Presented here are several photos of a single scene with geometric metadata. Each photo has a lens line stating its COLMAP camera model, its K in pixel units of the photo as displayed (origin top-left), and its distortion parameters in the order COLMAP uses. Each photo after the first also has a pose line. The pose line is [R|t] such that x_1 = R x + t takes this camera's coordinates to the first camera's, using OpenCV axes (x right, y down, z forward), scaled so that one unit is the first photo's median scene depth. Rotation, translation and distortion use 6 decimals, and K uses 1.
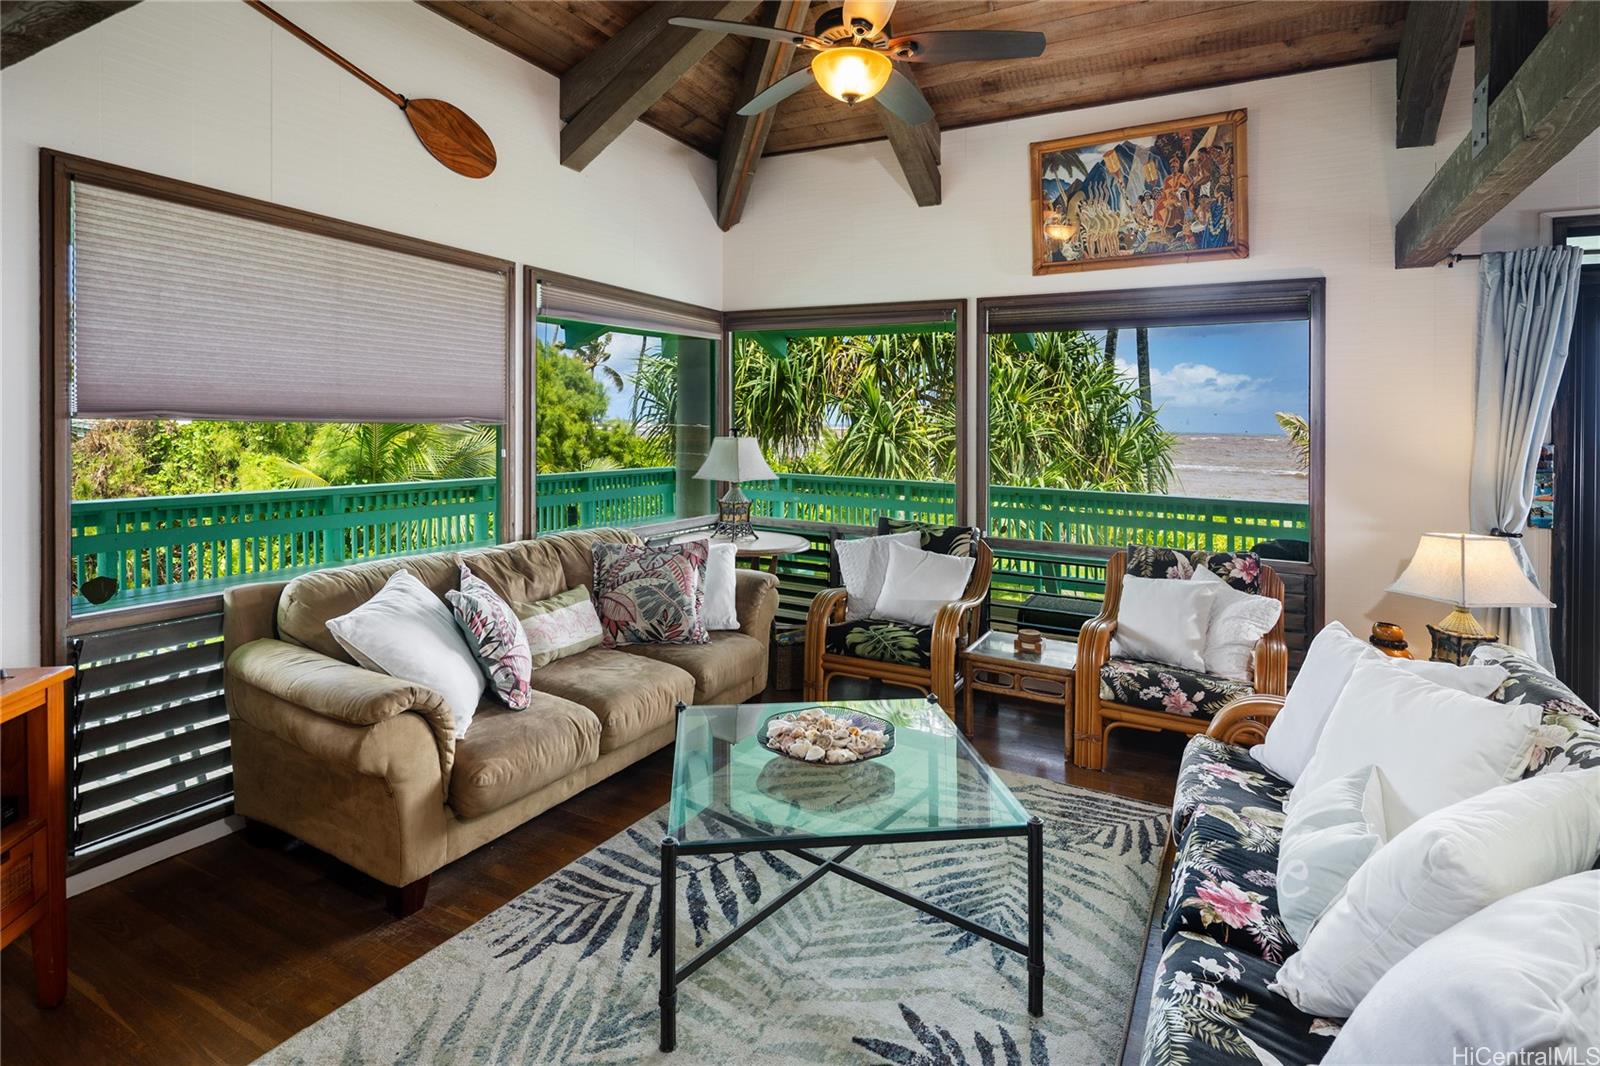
lens RADIAL K [[787.2, 0, 826.2], [0, 787.2, 436.3], [0, 0, 1]] dist [0.003922, -0.001921]
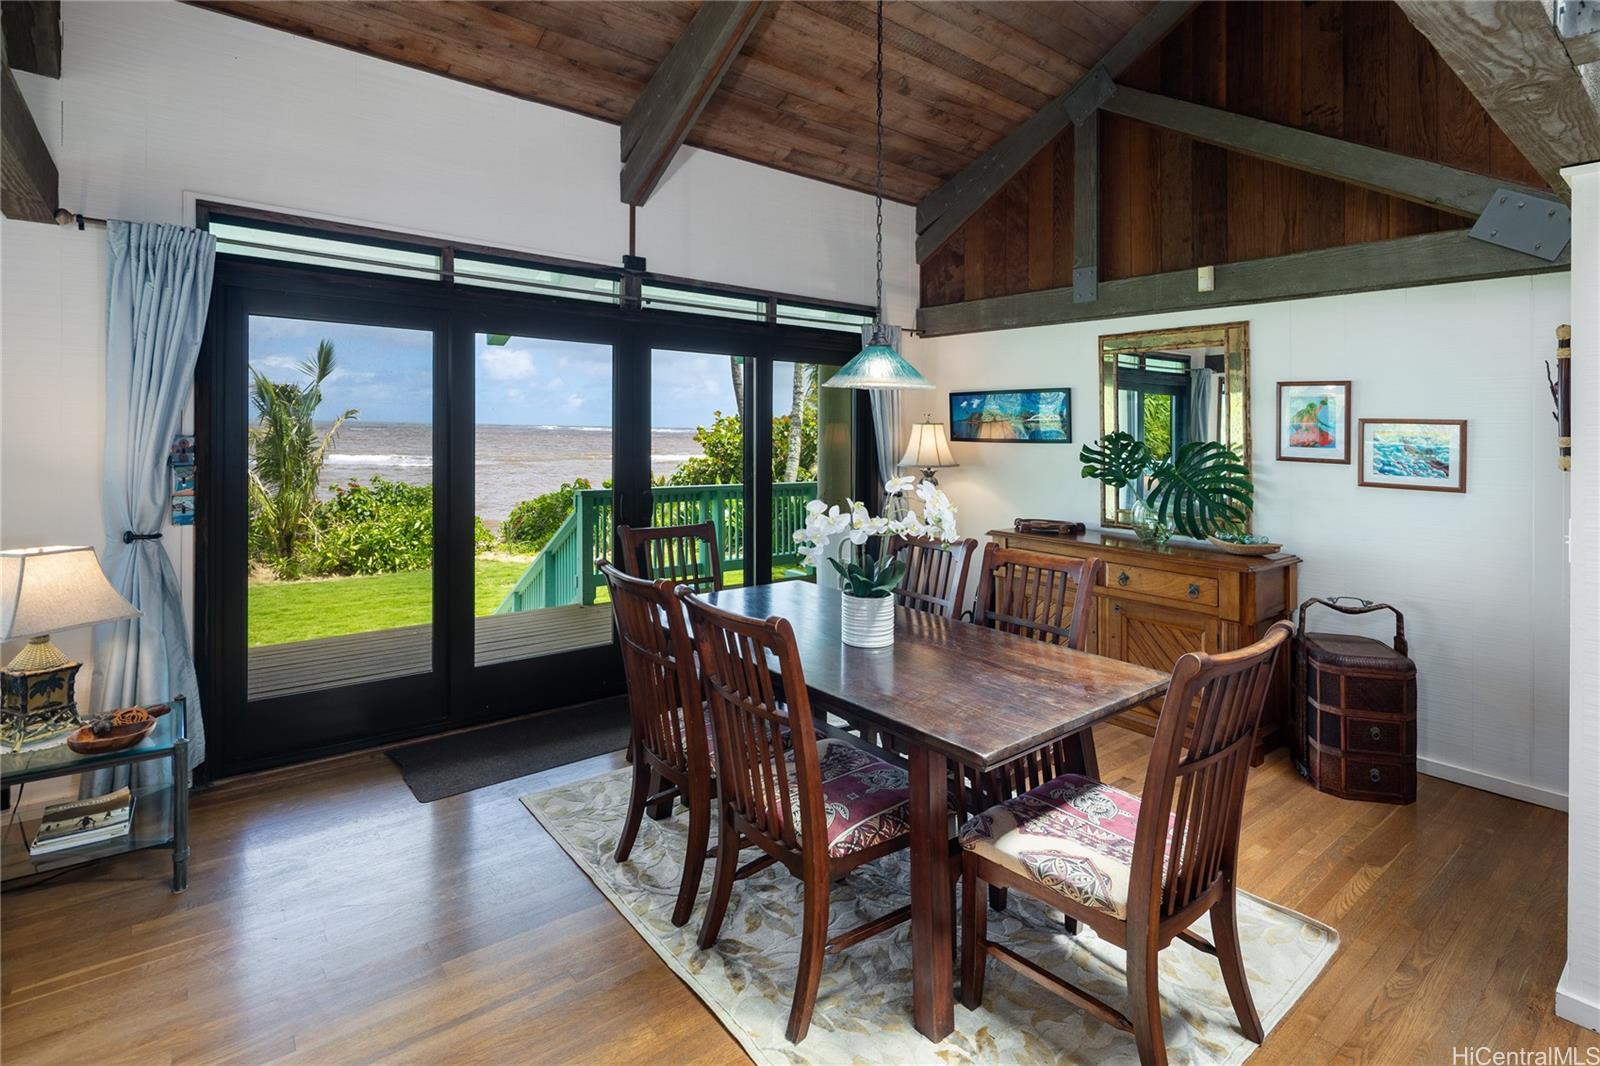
lens RADIAL K [[787.2, 0, 805.3], [0, 787.2, 420.5], [0, 0, 1]] dist [0.003922, -0.001921]
pose [[0.397552, -0.005001, 0.917566, 0.296150], [0.003319, 0.999986, 0.004013, -0.008366], [-0.917574, 0.001450, 0.397563, -0.051165]]
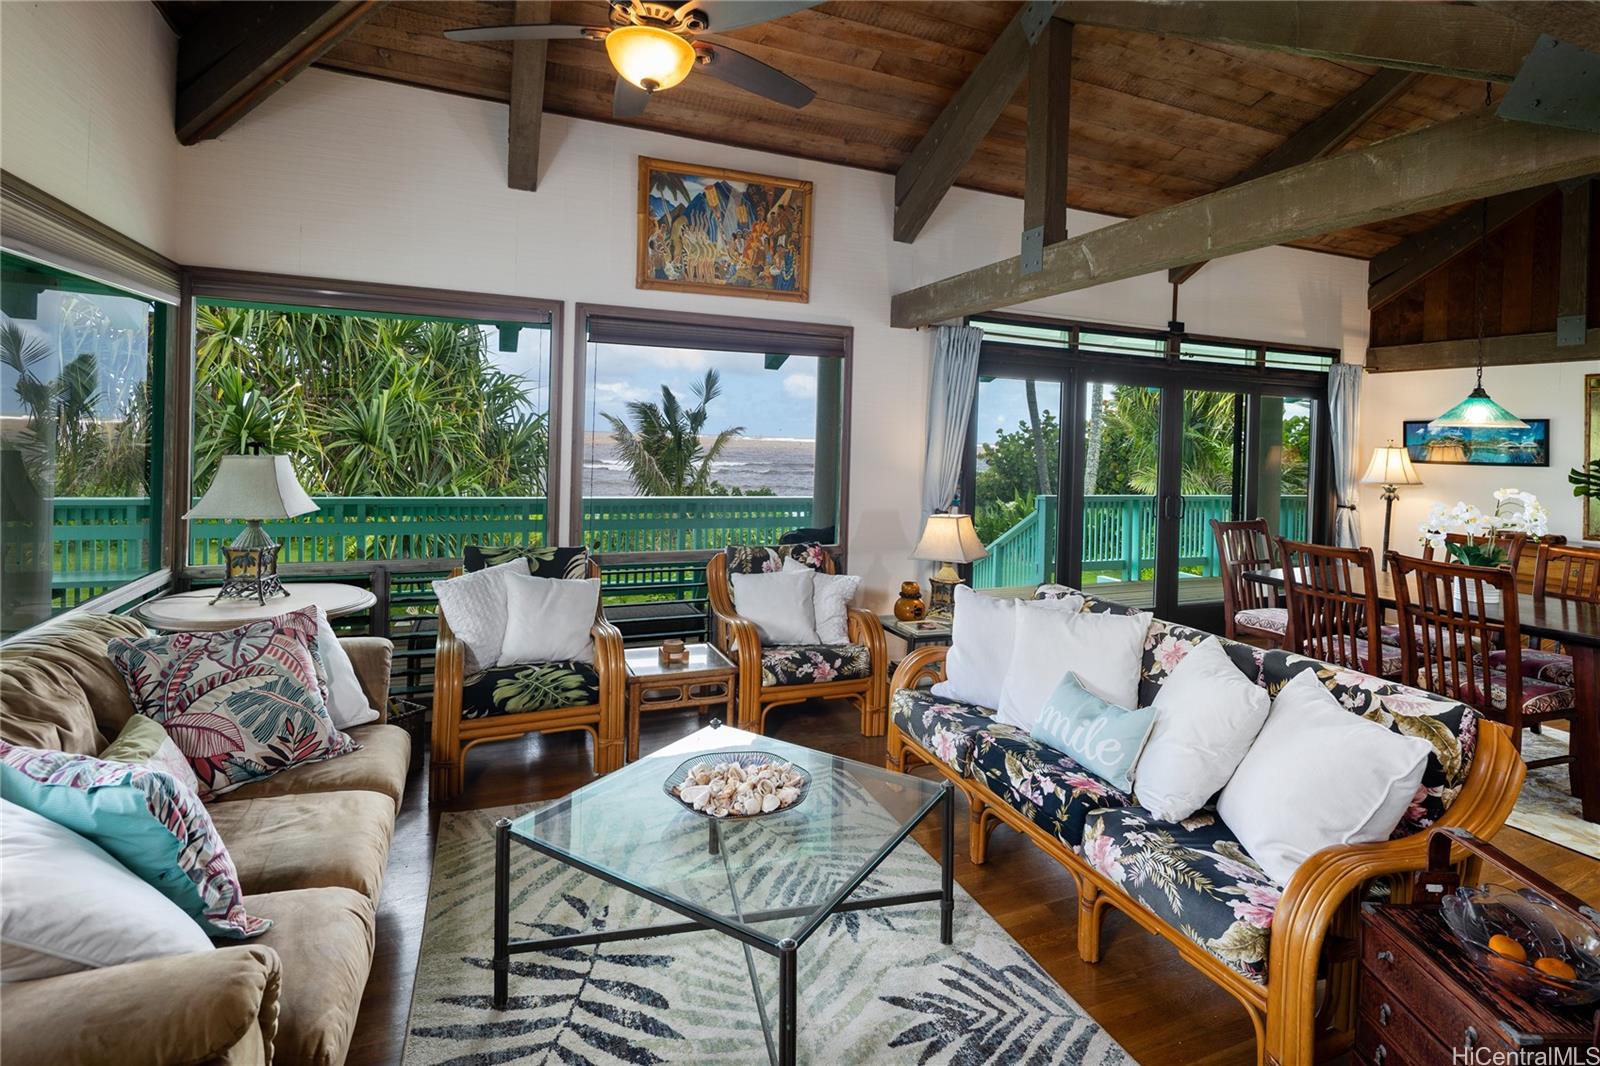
lens RADIAL K [[787.2, 0, 818.0], [0, 787.2, 444.6], [0, 0, 1]] dist [0.003922, -0.001921]
pose [[0.629383, -0.009582, 0.777036, -0.416157], [-0.004234, 0.999867, 0.015759, -0.025467], [-0.777084, -0.013209, 0.629259, 0.212808]]
